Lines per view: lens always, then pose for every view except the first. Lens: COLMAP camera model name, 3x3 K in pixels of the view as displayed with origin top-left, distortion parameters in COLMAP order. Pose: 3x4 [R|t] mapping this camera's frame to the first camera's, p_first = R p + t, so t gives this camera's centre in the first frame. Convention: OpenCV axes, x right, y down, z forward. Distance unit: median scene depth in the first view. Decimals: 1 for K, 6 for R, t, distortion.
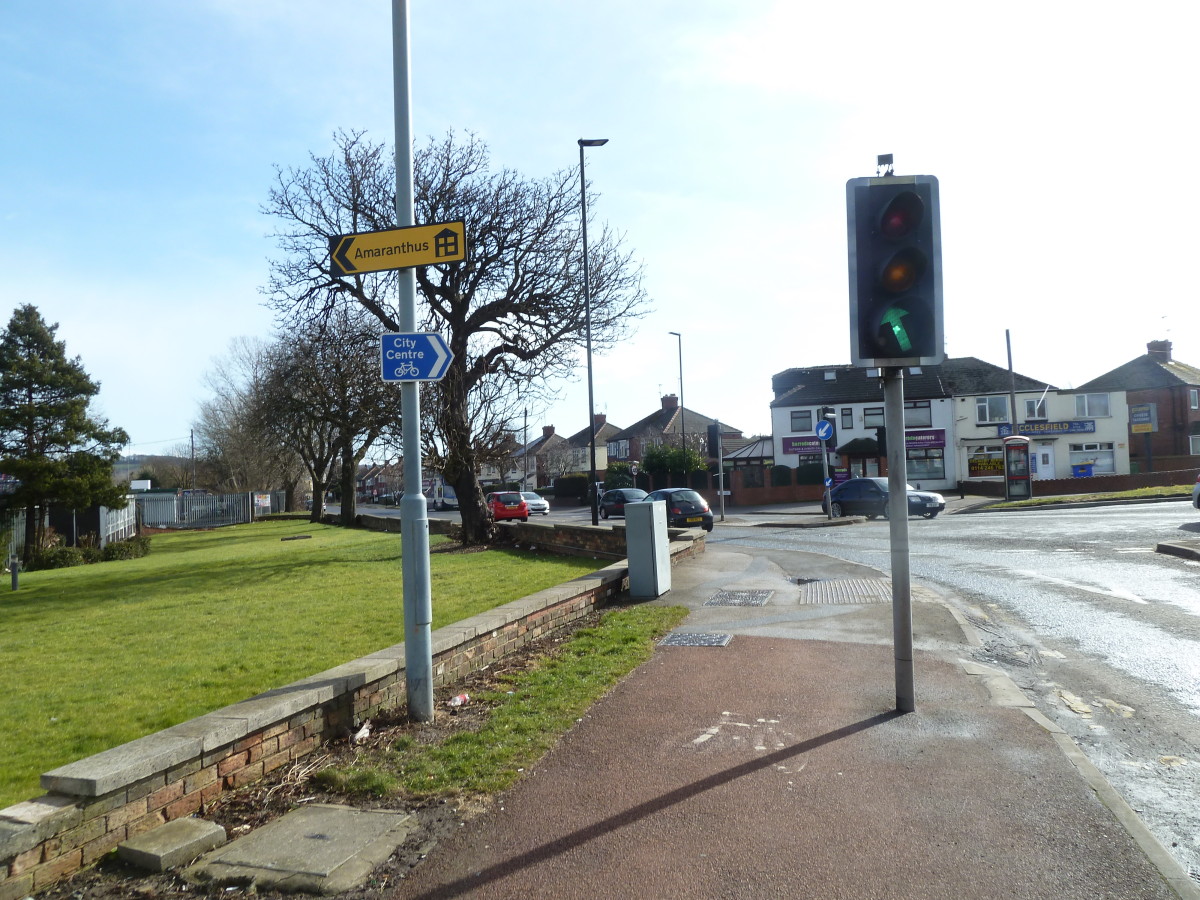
lens RADIAL K [[896.7, 0, 600.0], [0, 896.7, 450.0], [0, 0, 1]] dist [-0.033821, 0.002308]
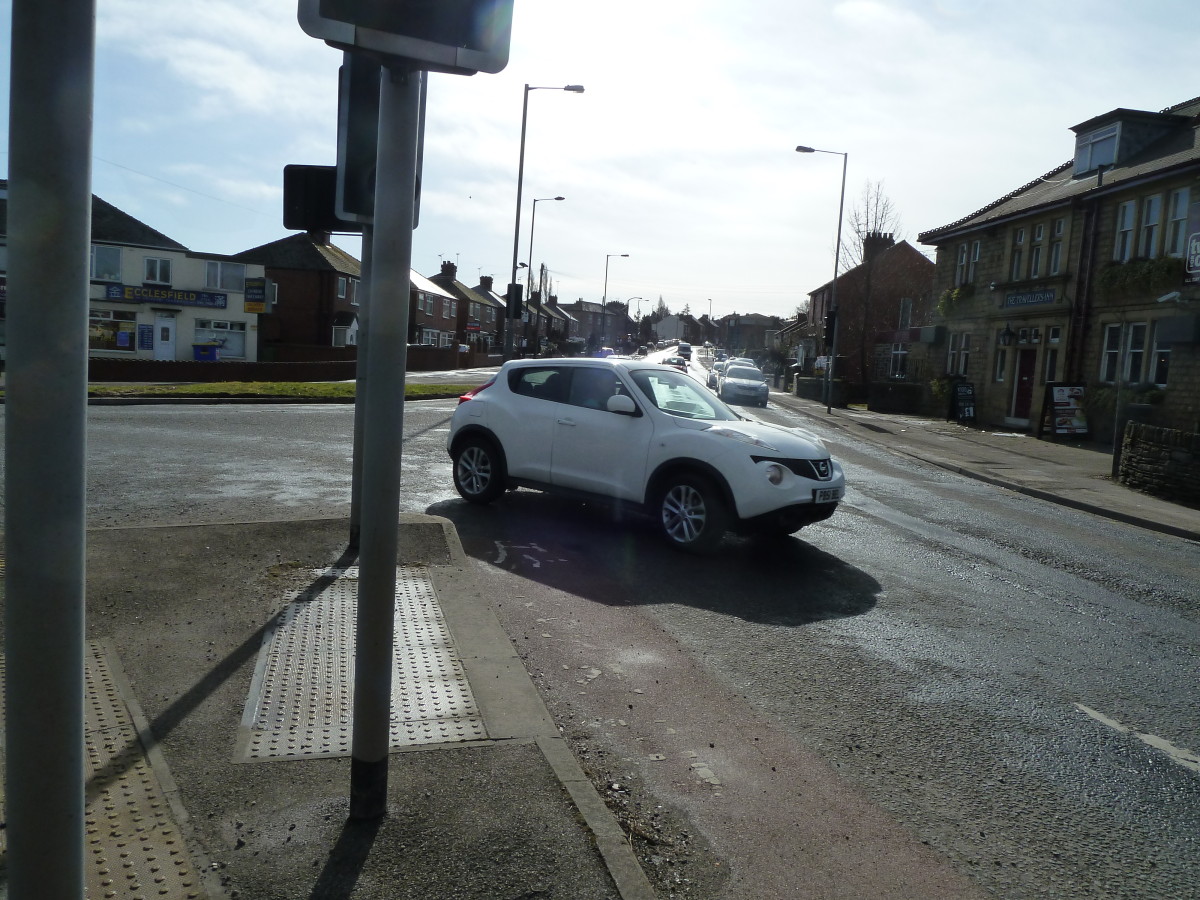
lens RADIAL K [[896.7, 0, 600.0], [0, 896.7, 450.0], [0, 0, 1]] dist [-0.033821, 0.002308]
pose [[0.671107, 0.010323, 0.741289, 0.165178], [-0.114405, 0.989367, 0.089797, -0.003457], [-0.732480, -0.145071, 0.665152, 0.149235]]
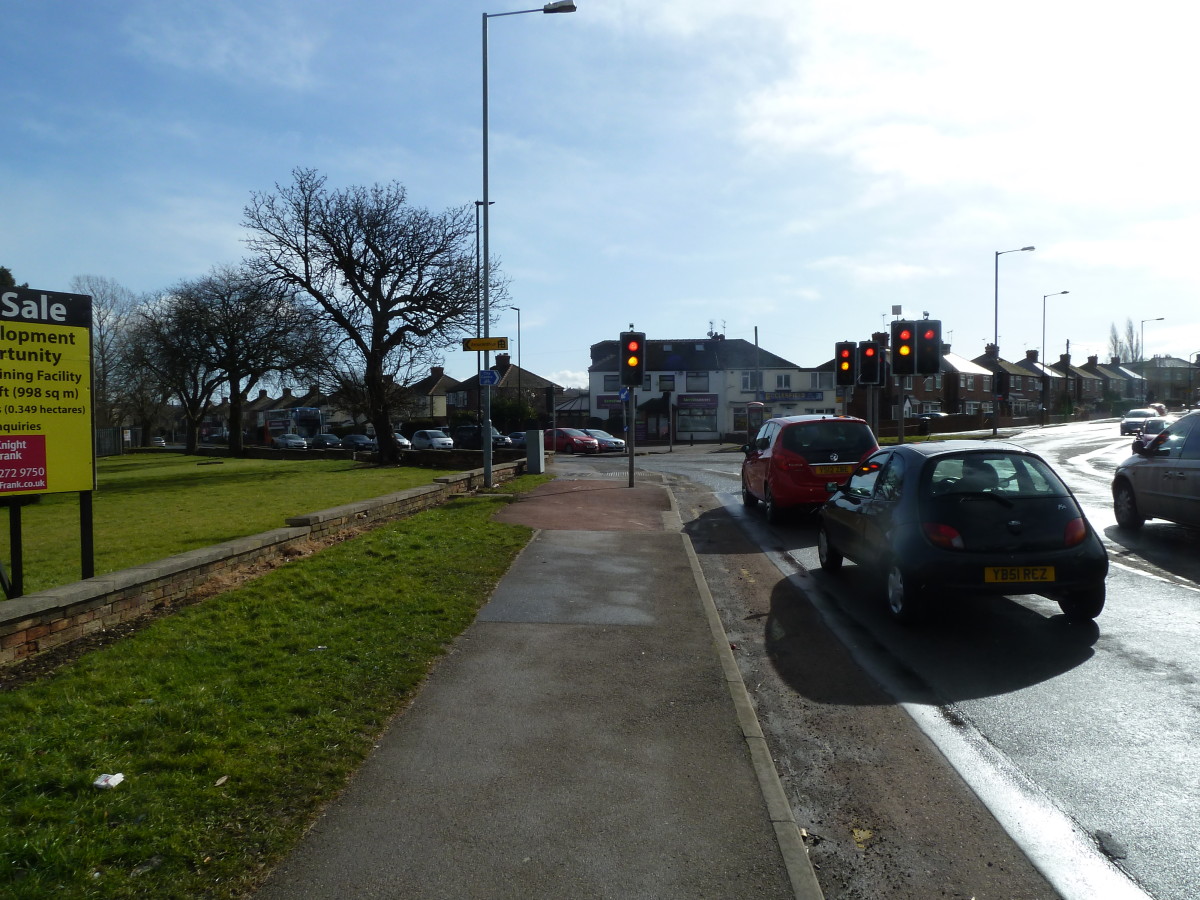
lens RADIAL K [[896.7, 0, 600.0], [0, 896.7, 450.0], [0, 0, 1]] dist [-0.033821, 0.002308]
pose [[0.978300, 0.024574, 0.205733, -0.057037], [-0.035971, 0.998007, 0.051839, -0.003016], [-0.204049, -0.058115, 0.977234, -0.273070]]
